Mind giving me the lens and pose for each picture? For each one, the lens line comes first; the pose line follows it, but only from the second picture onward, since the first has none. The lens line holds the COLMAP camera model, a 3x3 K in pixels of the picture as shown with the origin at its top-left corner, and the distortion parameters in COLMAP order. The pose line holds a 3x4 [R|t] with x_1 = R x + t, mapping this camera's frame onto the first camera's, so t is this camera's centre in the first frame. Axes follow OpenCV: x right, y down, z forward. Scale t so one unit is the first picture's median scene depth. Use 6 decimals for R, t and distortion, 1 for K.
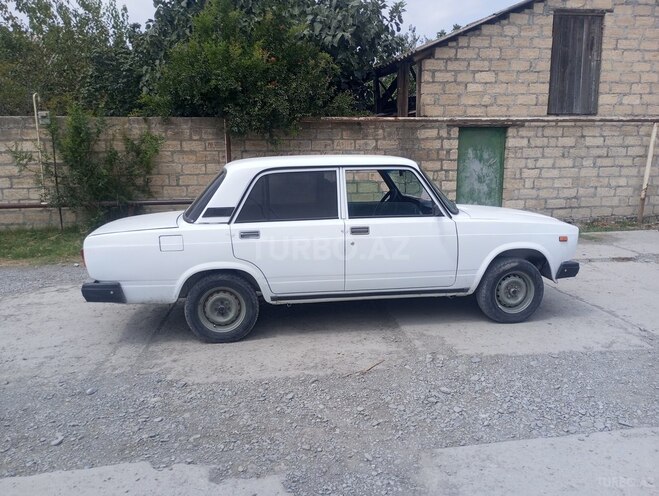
lens RADIAL K [[543.2, 0, 331.6], [0, 543.2, 236.9], [0, 0, 1]] dist [0.068707, -0.079777]
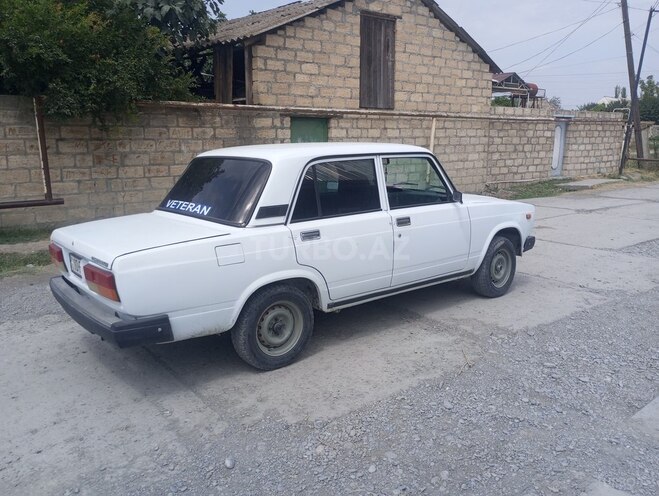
lens RADIAL K [[543.2, 0, 331.6], [0, 543.2, 236.9], [0, 0, 1]] dist [0.068707, -0.079777]
pose [[0.863029, -0.086111, 0.497761, -0.234911], [0.078587, 0.996254, 0.036092, -0.012839], [-0.499004, 0.007969, 0.866563, 0.104953]]
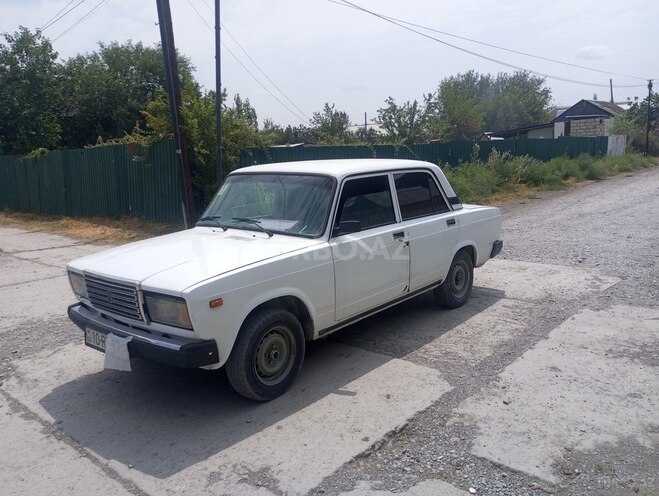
lens RADIAL K [[543.2, 0, 331.6], [0, 543.2, 236.9], [0, 0, 1]] dist [0.068707, -0.079777]
pose [[-0.757218, 0.142482, -0.637432, 0.319152], [-0.050377, 0.960270, 0.274488, -0.145107], [0.651217, 0.239959, -0.719956, 0.881723]]
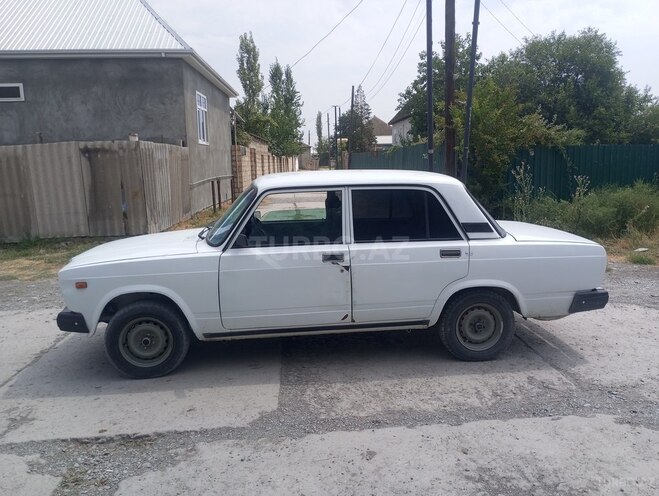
lens RADIAL K [[543.2, 0, 331.6], [0, 543.2, 236.9], [0, 0, 1]] dist [0.068707, -0.079777]
pose [[-0.997793, 0.024465, 0.061729, -0.025261], [0.041460, 0.955705, 0.291392, -0.159422], [-0.051866, 0.293308, -0.954610, 0.977615]]
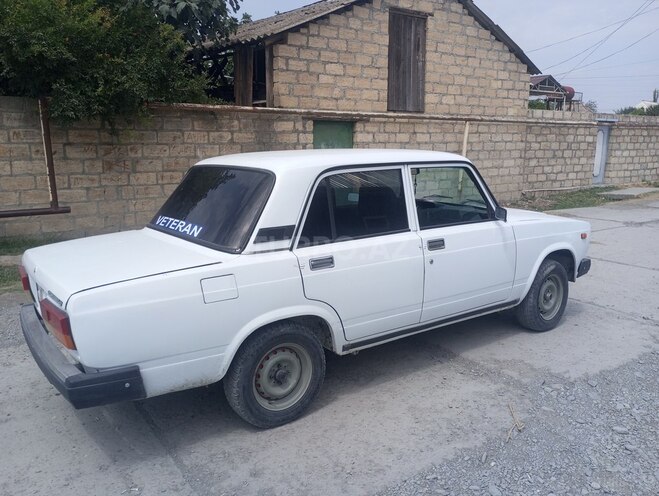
lens RADIAL K [[543.2, 0, 331.6], [0, 543.2, 236.9], [0, 0, 1]] dist [0.068707, -0.079777]
pose [[0.887767, -0.072303, 0.454580, -0.194903], [0.068527, 0.997341, 0.024803, -0.023177], [-0.455164, 0.009132, 0.890361, 0.160682]]
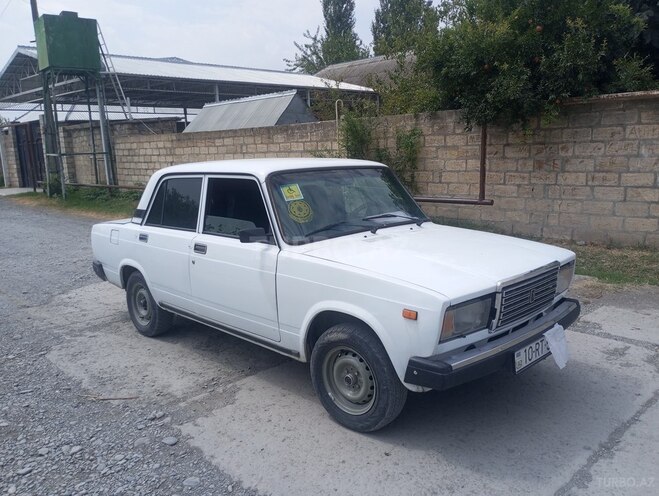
lens RADIAL K [[543.2, 0, 331.6], [0, 543.2, 236.9], [0, 0, 1]] dist [0.068707, -0.079777]
pose [[0.589505, 0.117708, -0.799142, 0.380694], [-0.100861, 0.992309, 0.071757, -0.049728], [0.801443, 0.038301, 0.596844, 0.286536]]
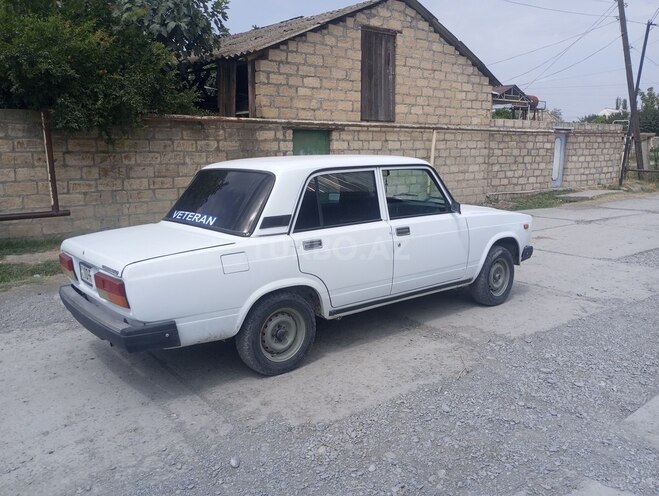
lens RADIAL K [[543.2, 0, 331.6], [0, 543.2, 236.9], [0, 0, 1]] dist [0.068707, -0.079777]
pose [[0.864831, -0.077026, 0.496118, -0.240550], [0.080372, 0.996658, 0.014635, -0.011434], [-0.495587, 0.027217, 0.868131, 0.094329]]
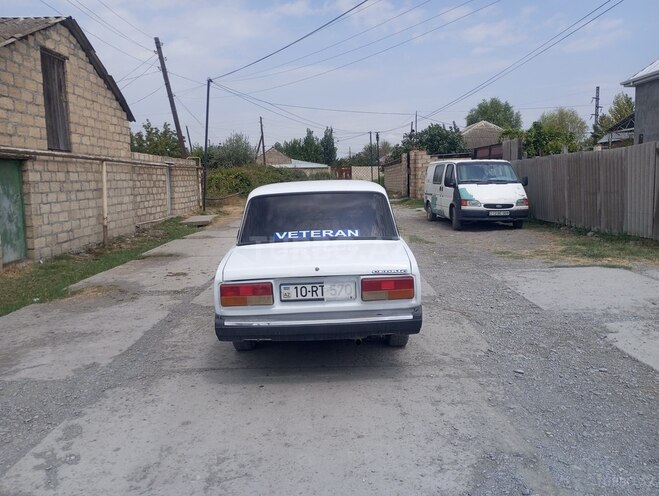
lens RADIAL K [[543.2, 0, 331.6], [0, 543.2, 236.9], [0, 0, 1]] dist [0.068707, -0.079777]
pose [[0.136229, -0.102876, 0.985321, -0.582148], [0.177017, 0.981115, 0.077963, -0.060393], [-0.974734, 0.163798, 0.151867, 0.416625]]
